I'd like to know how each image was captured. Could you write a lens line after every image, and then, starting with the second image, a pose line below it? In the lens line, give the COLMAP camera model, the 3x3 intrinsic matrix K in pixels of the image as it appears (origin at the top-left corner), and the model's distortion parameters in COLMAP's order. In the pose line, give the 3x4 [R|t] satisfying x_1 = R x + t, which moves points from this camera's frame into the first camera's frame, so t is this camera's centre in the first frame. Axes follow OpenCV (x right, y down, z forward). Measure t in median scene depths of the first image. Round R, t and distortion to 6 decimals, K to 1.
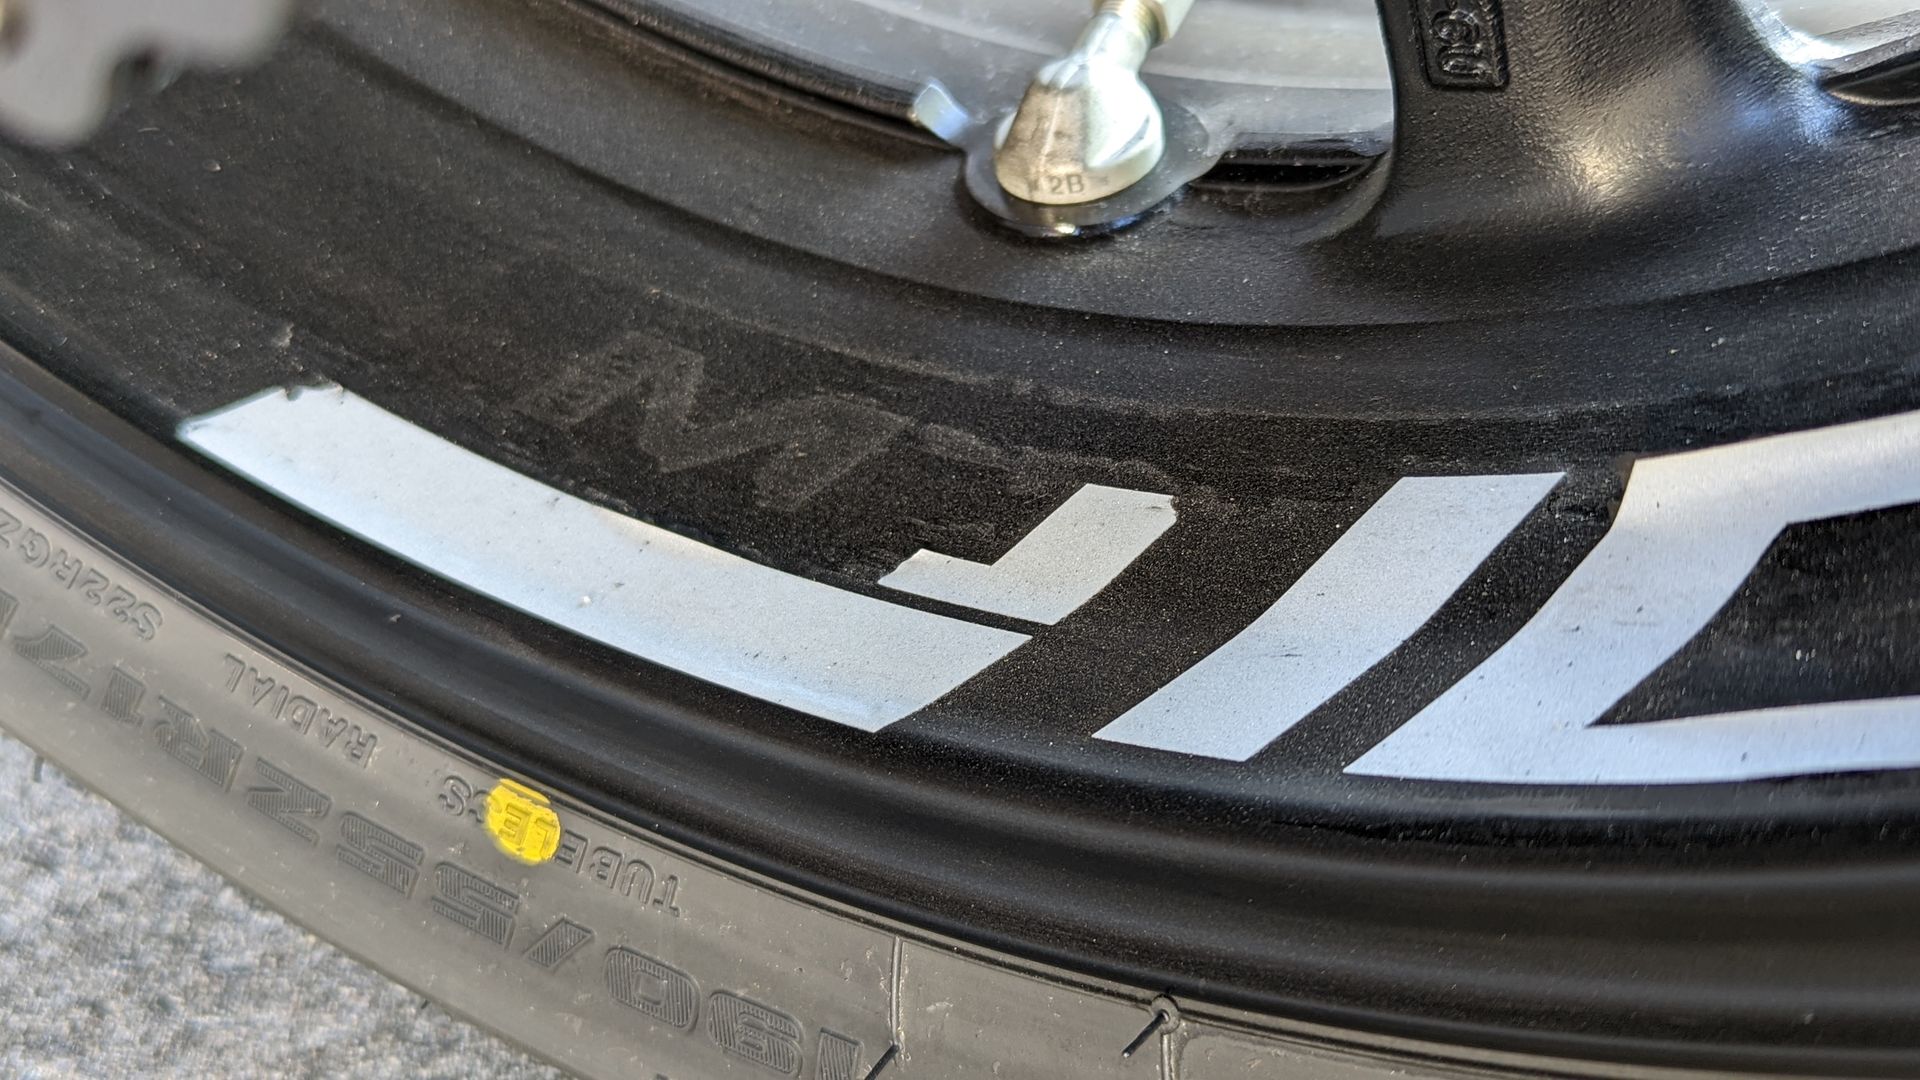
lens RADIAL K [[2034.8, 0, 960.0], [0, 2034.8, 540.0], [0, 0, 1]] dist [0.072802, -0.400857]
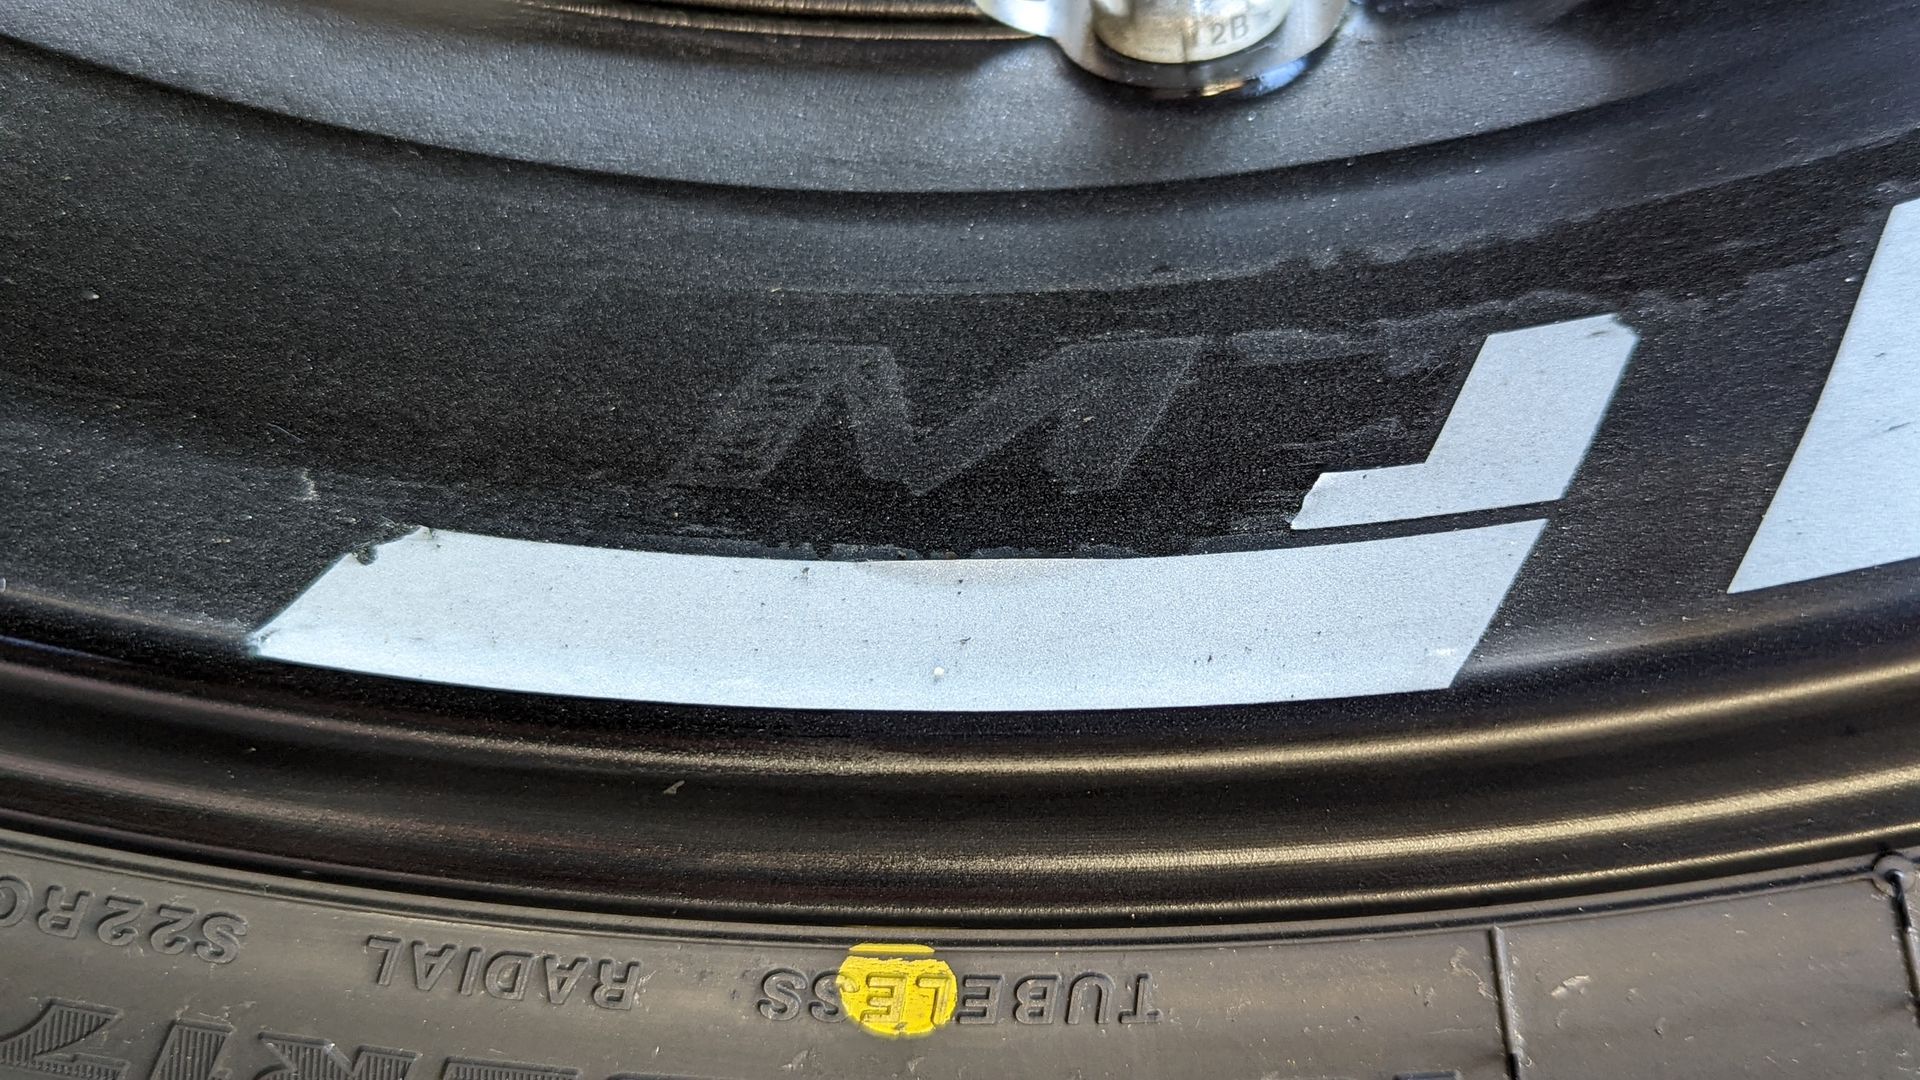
lens RADIAL K [[2034.8, 0, 960.0], [0, 2034.8, 540.0], [0, 0, 1]] dist [0.072802, -0.400857]
pose [[0.886855, -0.302253, 0.349475, -0.409823], [0.306700, 0.950788, 0.044009, -0.046886], [-0.345578, 0.068155, 0.935912, 0.272999]]
